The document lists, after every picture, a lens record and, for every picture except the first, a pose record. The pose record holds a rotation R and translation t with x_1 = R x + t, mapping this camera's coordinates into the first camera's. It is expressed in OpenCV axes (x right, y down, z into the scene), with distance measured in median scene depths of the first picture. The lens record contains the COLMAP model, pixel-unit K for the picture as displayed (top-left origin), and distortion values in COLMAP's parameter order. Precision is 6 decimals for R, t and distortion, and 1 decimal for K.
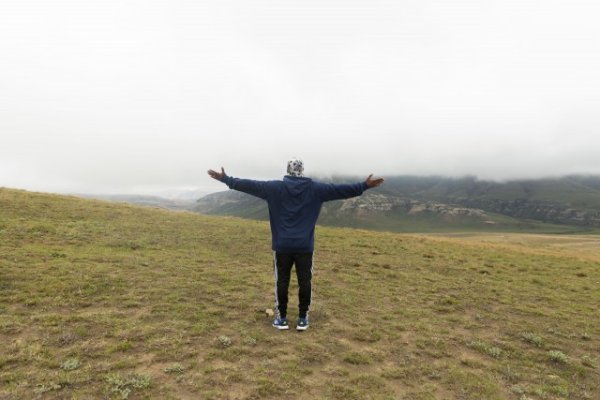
lens RADIAL K [[398.1, 0, 300.0], [0, 398.1, 200.0], [0, 0, 1]] dist [0.003303, 0.002333]
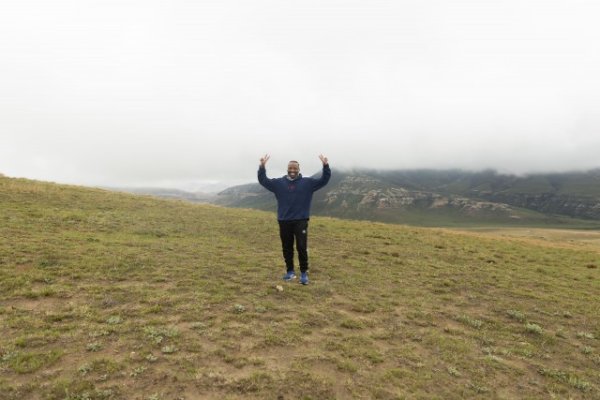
lens RADIAL K [[398.1, 0, 300.0], [0, 398.1, 200.0], [0, 0, 1]] dist [0.003303, 0.002333]
pose [[0.998747, 0.004364, -0.049850, 0.031824], [-0.003538, 0.999855, 0.016654, 0.010298], [0.049915, -0.016456, 0.998618, -0.106877]]
